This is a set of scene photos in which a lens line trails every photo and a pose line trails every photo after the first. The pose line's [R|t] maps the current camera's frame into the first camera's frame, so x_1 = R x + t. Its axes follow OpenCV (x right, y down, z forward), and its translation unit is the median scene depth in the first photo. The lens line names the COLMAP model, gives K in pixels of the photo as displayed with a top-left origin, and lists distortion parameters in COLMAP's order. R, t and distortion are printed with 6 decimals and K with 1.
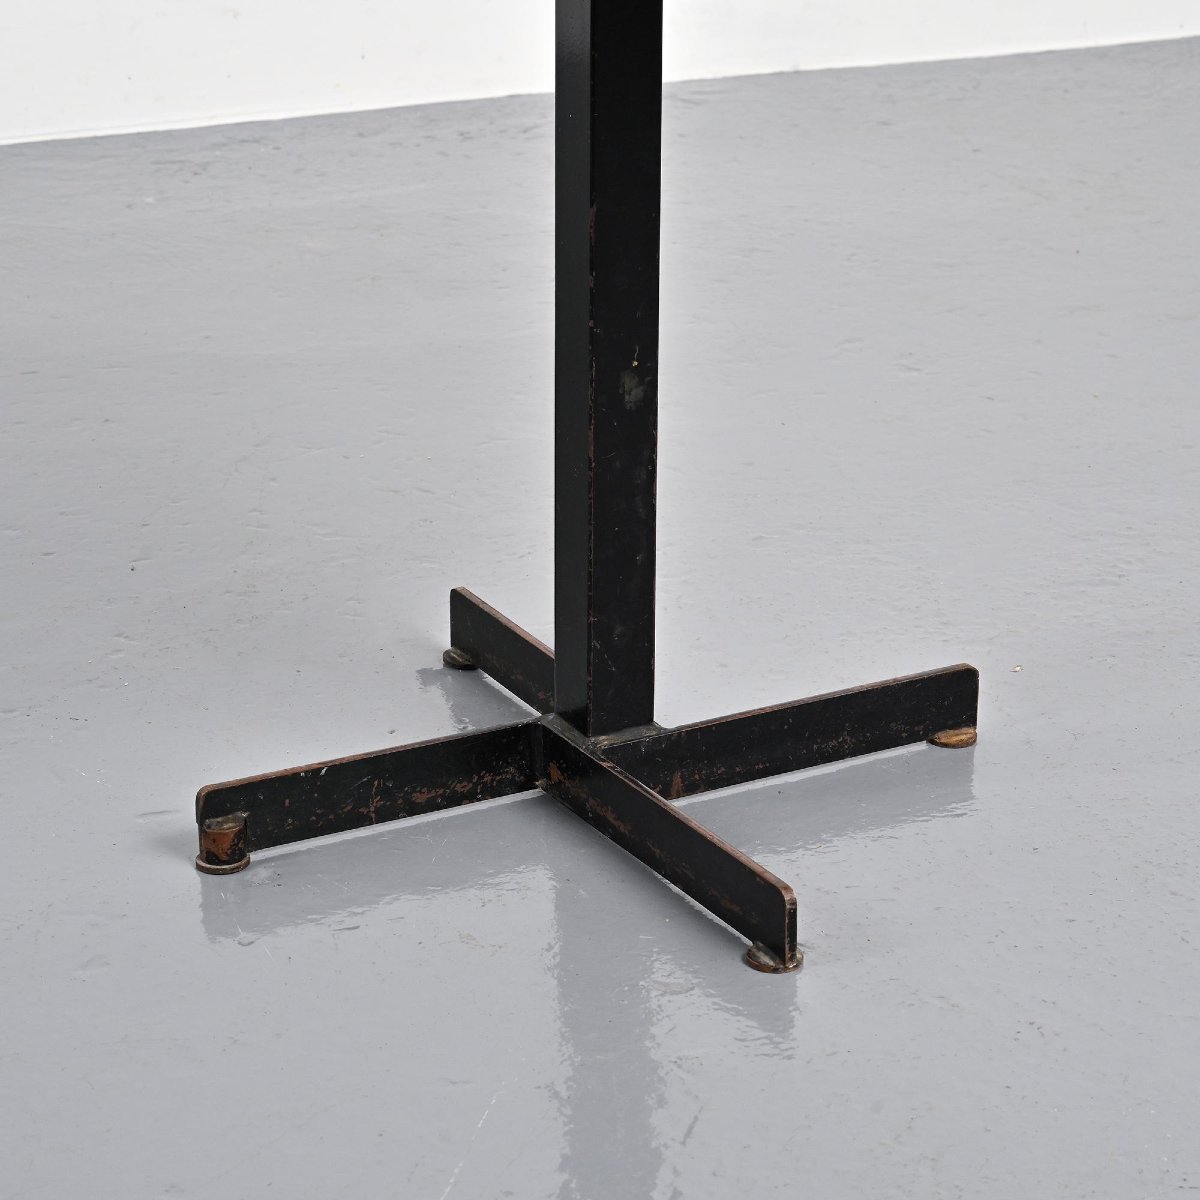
lens RADIAL K [[3460.2, 0, 594.5], [0, 3460.2, 608.5], [0, 0, 1]] dist [0.000019, 0.000000]
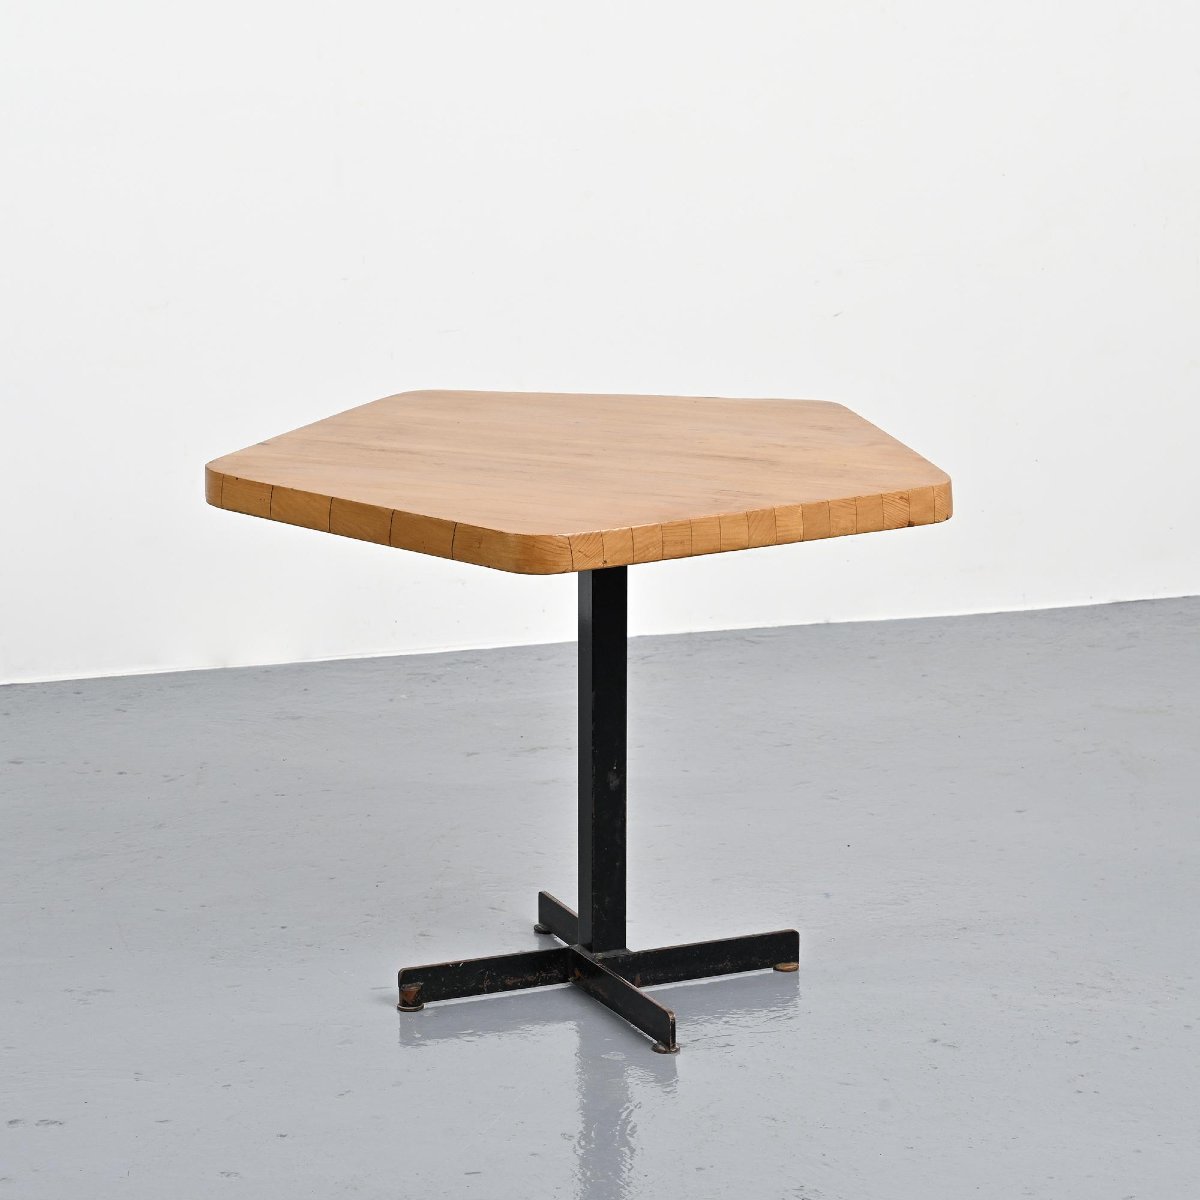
lens RADIAL K [[3460.2, 0, 603.3], [0, 3460.2, 600.8], [0, 0, 1]] dist [0.000019, 0.000000]
pose [[0.996405, 0.015266, -0.083330, 0.164610], [-0.027942, 0.987809, -0.153140, 0.138594], [0.079976, 0.154917, 0.984685, -0.992682]]
